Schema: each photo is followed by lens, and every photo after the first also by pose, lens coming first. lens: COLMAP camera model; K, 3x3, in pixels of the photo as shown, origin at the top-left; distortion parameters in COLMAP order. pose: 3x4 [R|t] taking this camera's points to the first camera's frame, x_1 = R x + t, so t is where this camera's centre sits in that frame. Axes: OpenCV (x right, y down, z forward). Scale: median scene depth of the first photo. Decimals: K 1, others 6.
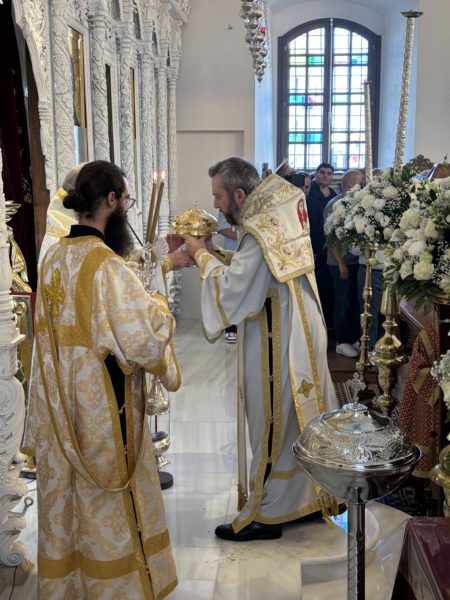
lens RADIAL K [[824.2, 0, 223.9], [0, 824.2, 301.5], [0, 0, 1]] dist [0.103682, 0.000000]
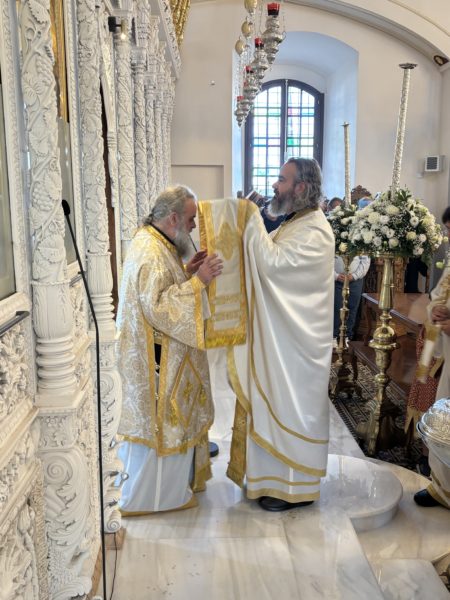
lens RADIAL K [[617.5, 0, 225.9], [0, 617.5, 304.3], [0, 0, 1]] dist [0.069346, 0.000000]
pose [[0.994592, -0.013164, 0.103023, -0.105521], [0.012335, 0.999886, 0.008680, -0.001959], [-0.103126, -0.007363, 0.994641, 0.077627]]
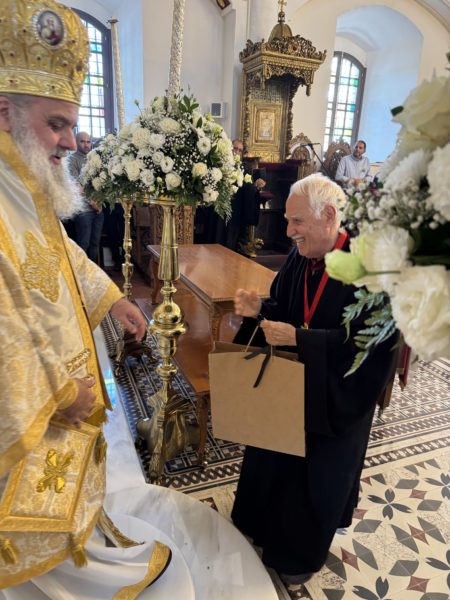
lens RADIAL K [[421.5, 0, 224.7], [0, 421.5, 303.6], [0, 0, 1]] dist [0.003304, -0.015438]
pose [[0.900476, -0.095634, 0.424261, 0.049135], [0.019902, 0.983563, 0.179468, -0.029579], [-0.434450, -0.153163, 0.887578, 0.451563]]
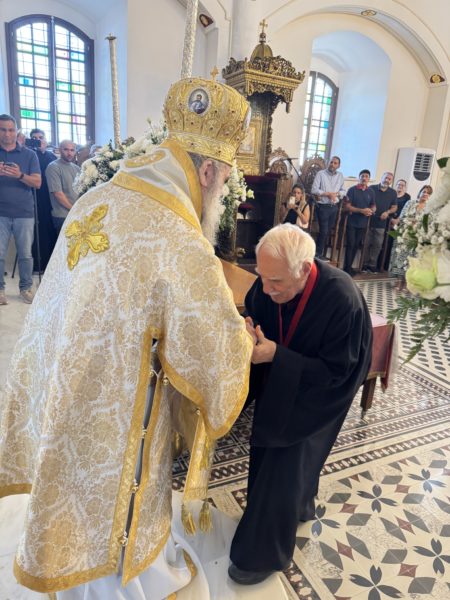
lens RADIAL K [[421.5, 0, 228.4], [0, 421.5, 300.4], [0, 0, 1]] dist [0.003304, -0.015438]
pose [[0.862807, -0.080341, 0.499109, 0.016956], [0.002386, 0.987927, 0.154900, -0.032832], [-0.505528, -0.132458, 0.852582, 0.447897]]
